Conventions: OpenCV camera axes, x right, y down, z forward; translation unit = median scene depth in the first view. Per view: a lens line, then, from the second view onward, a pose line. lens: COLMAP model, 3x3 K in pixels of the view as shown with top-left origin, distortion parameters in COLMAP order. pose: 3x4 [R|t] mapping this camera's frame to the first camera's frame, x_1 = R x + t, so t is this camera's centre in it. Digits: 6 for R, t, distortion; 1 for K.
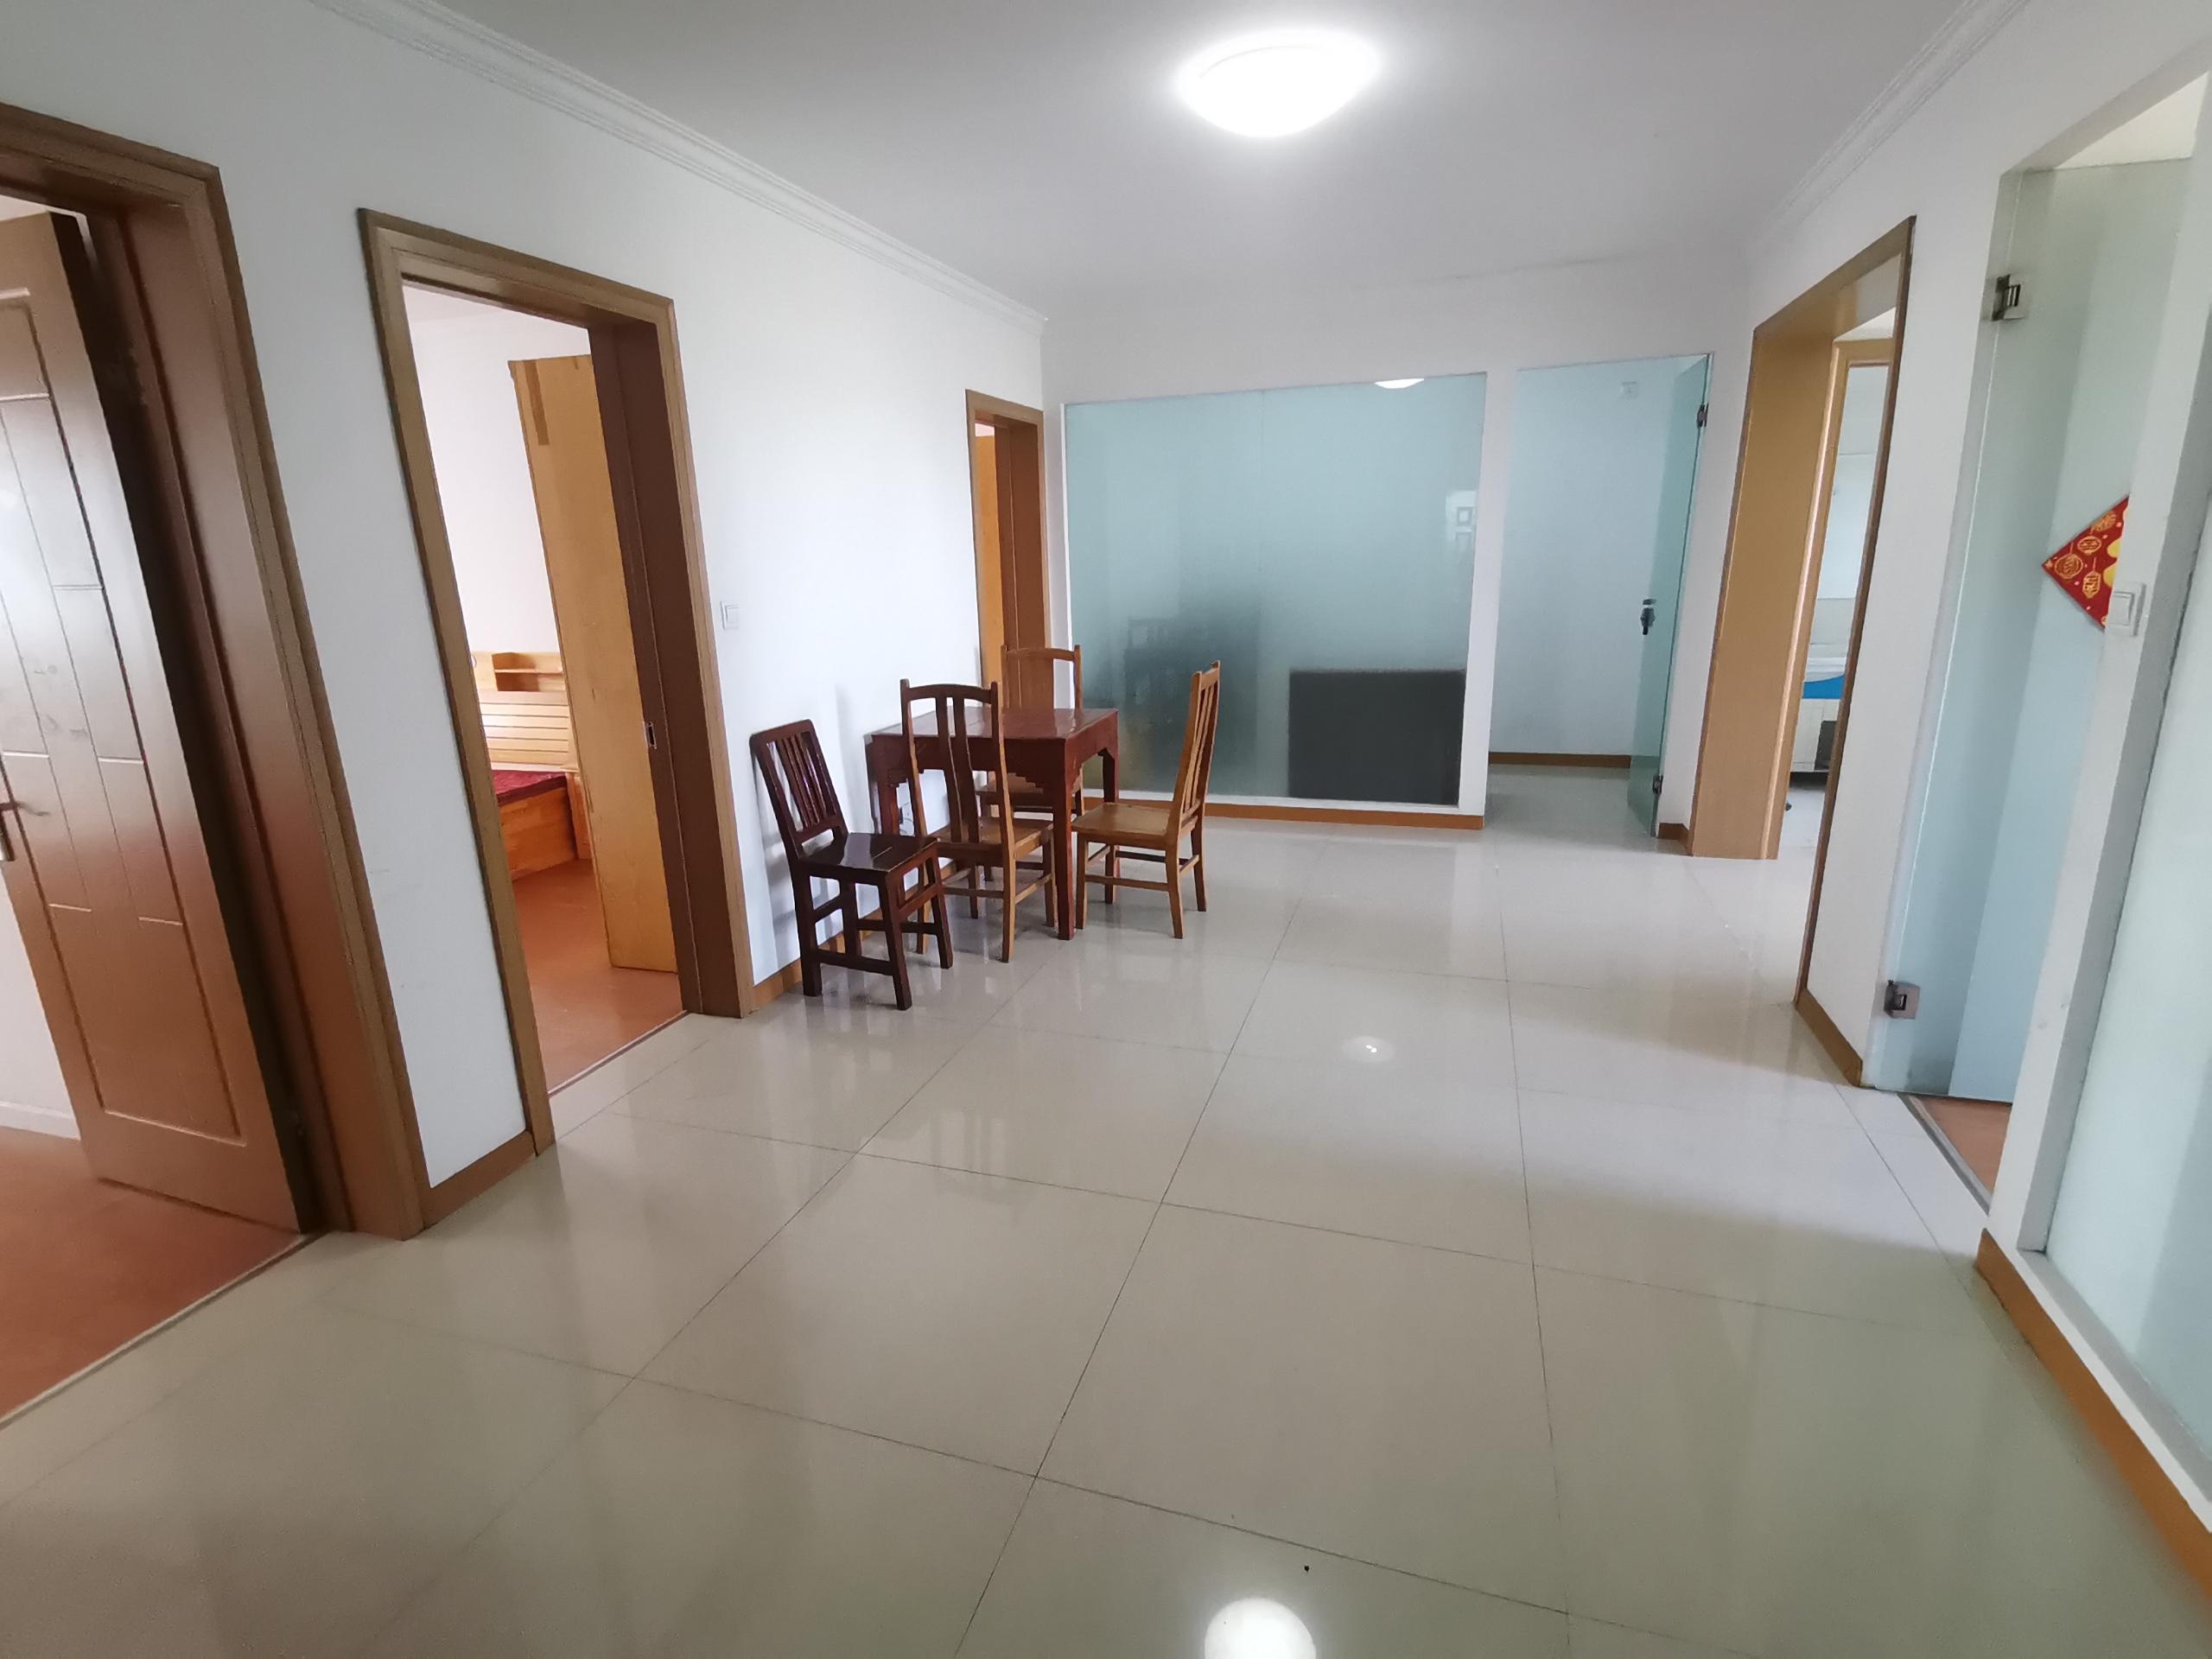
lens RADIAL K [[1076.6, 0, 1106.0], [0, 1076.6, 829.5], [0, 0, 1]] dist [0.026002, -0.012493]
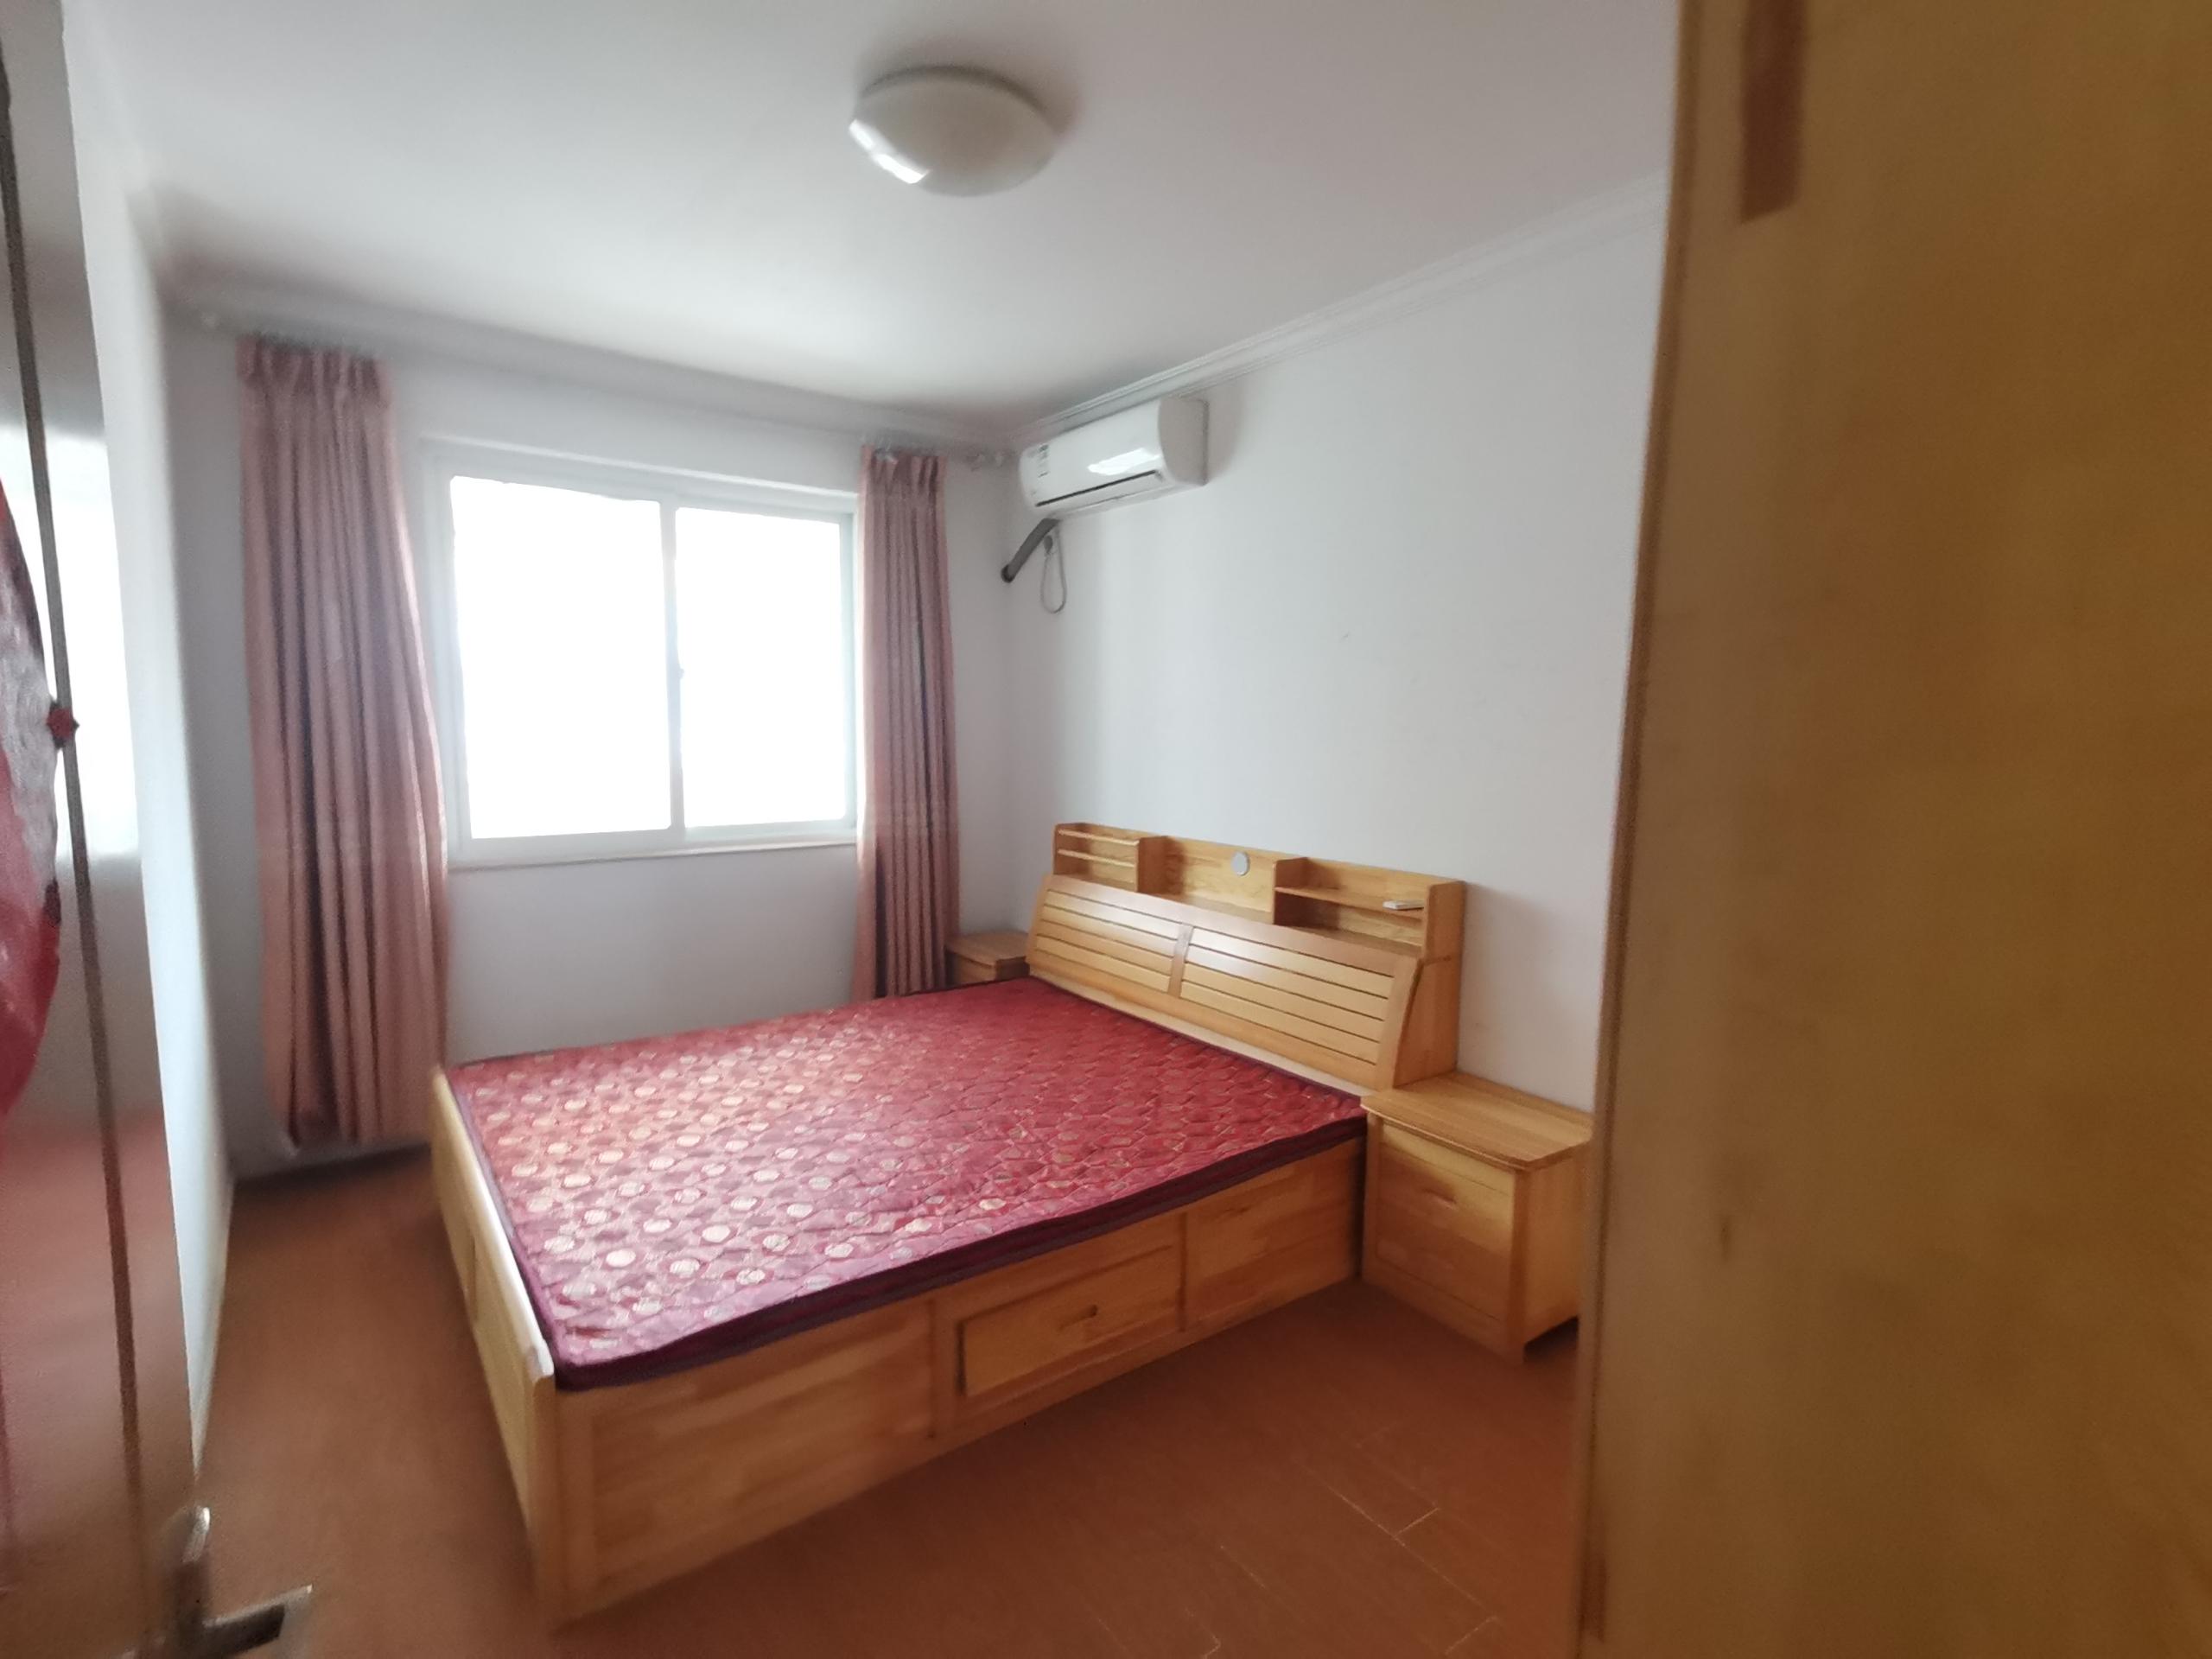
lens RADIAL K [[1076.6, 0, 1106.0], [0, 1076.6, 829.5], [0, 0, 1]] dist [0.026002, -0.012493]
pose [[0.807239, 0.104262, -0.580943, -0.306857], [-0.183572, 0.979808, -0.079232, -0.115505], [0.560952, 0.170604, 0.810078, 0.479616]]
